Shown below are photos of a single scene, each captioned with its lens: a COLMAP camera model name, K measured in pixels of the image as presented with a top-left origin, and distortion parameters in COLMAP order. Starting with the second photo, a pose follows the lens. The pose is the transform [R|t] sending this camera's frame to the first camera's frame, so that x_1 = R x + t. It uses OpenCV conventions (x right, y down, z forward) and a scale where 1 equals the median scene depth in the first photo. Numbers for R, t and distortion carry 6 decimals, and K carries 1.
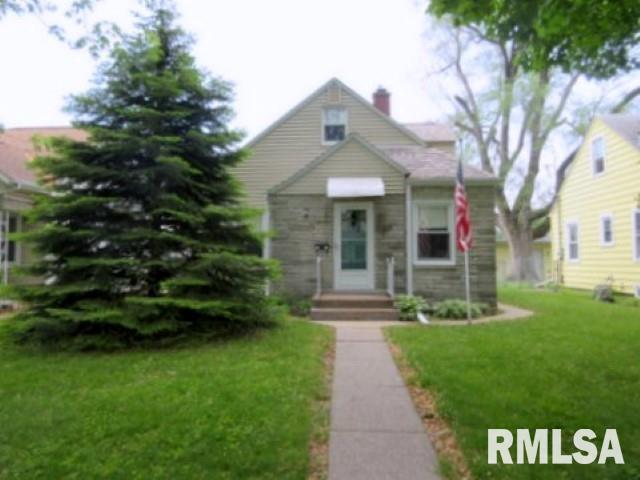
lens RADIAL K [[490.5, 0, 320.4], [0, 490.5, 238.1], [0, 0, 1]] dist [0.015558, 0.007215]
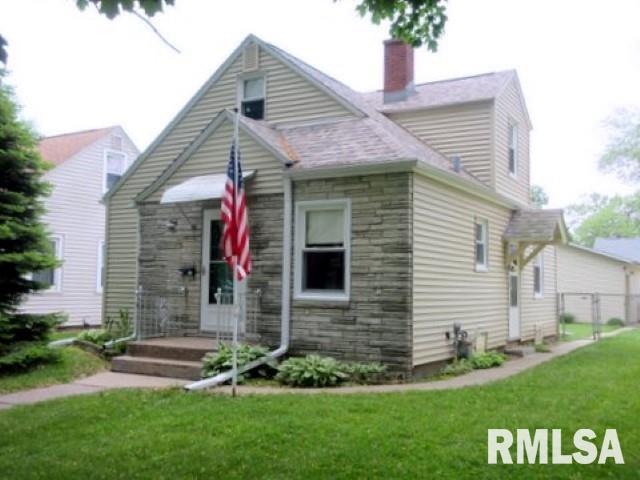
lens RADIAL K [[677.8, 0, 320.8], [0, 677.8, 238.4], [0, 0, 1]] dist [0.014869, 0.000000]
pose [[0.879096, -0.020454, -0.476205, 0.654307], [0.007954, 0.999569, -0.028251, -0.001212], [0.476578, 0.021048, 0.878880, 0.211198]]
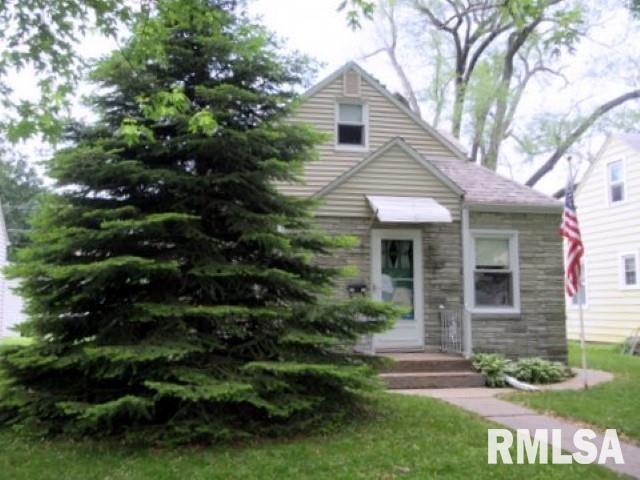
lens RADIAL K [[677.8, 0, 319.5], [0, 677.8, 242.9], [0, 0, 1]] dist [0.014869, 0.000000]
pose [[0.966726, 0.026743, 0.254413, -0.311404], [-0.015552, 0.998825, -0.045899, -0.002913], [-0.255341, 0.040415, 0.966006, 0.029132]]
